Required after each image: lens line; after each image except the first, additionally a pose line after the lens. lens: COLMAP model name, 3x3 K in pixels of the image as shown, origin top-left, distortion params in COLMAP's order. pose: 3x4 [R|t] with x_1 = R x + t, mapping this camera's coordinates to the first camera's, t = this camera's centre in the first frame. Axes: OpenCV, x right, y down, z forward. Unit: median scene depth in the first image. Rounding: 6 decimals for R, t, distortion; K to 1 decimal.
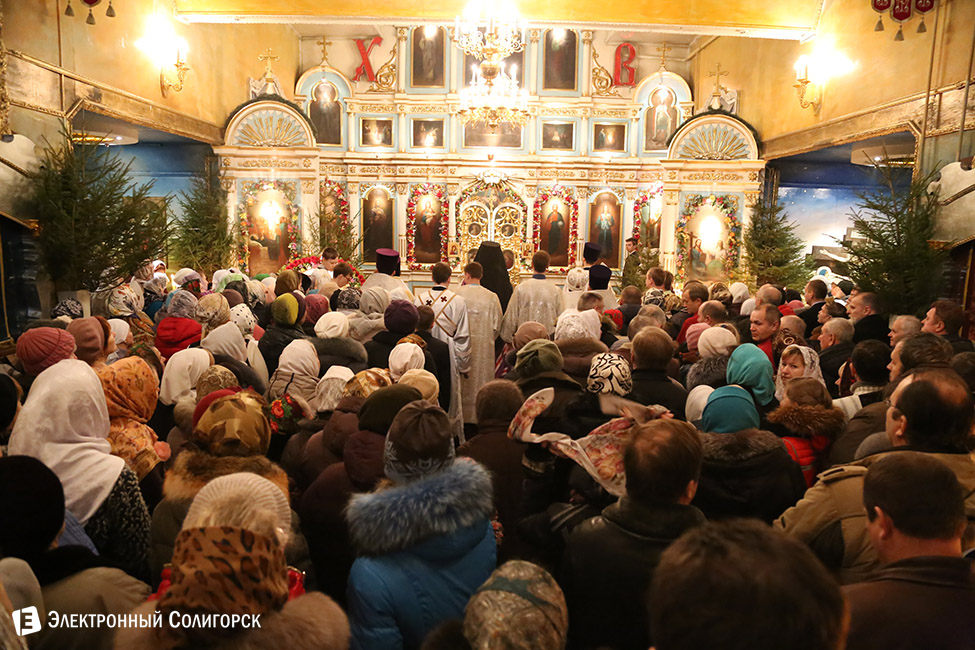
lens RADIAL K [[673.3, 0, 487.5], [0, 673.3, 325.0], [0, 0, 1]] dist [-0.094125, 0.006298]
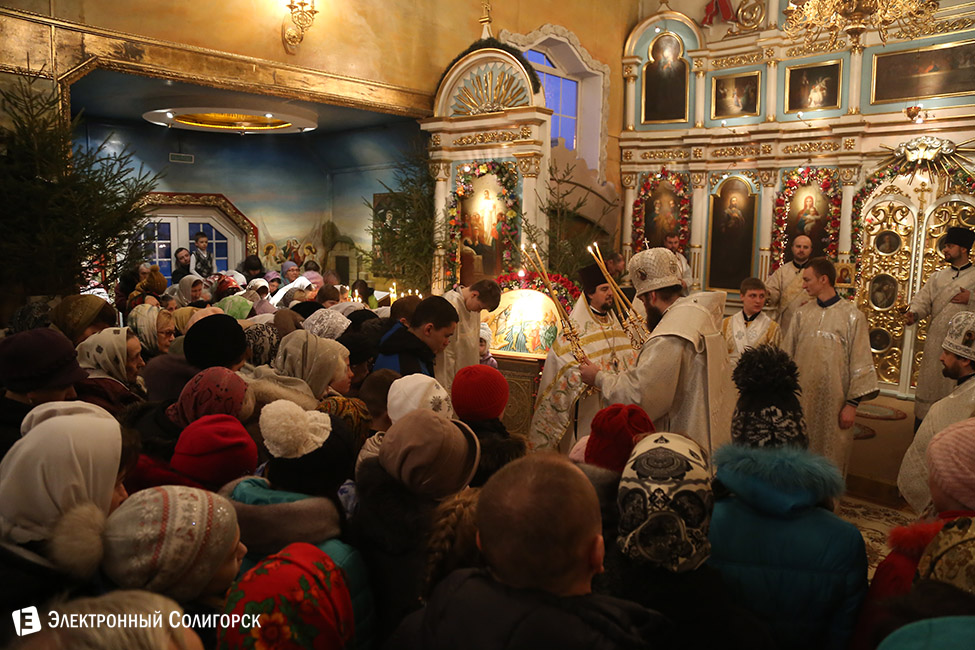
lens RADIAL K [[673.3, 0, 487.5], [0, 673.3, 325.0], [0, 0, 1]] dist [-0.094125, 0.006298]
pose [[0.703564, 0.088430, -0.705108, 0.145653], [-0.114777, 0.993340, 0.010052, -0.038437], [0.701301, 0.073858, 0.709029, 0.376638]]
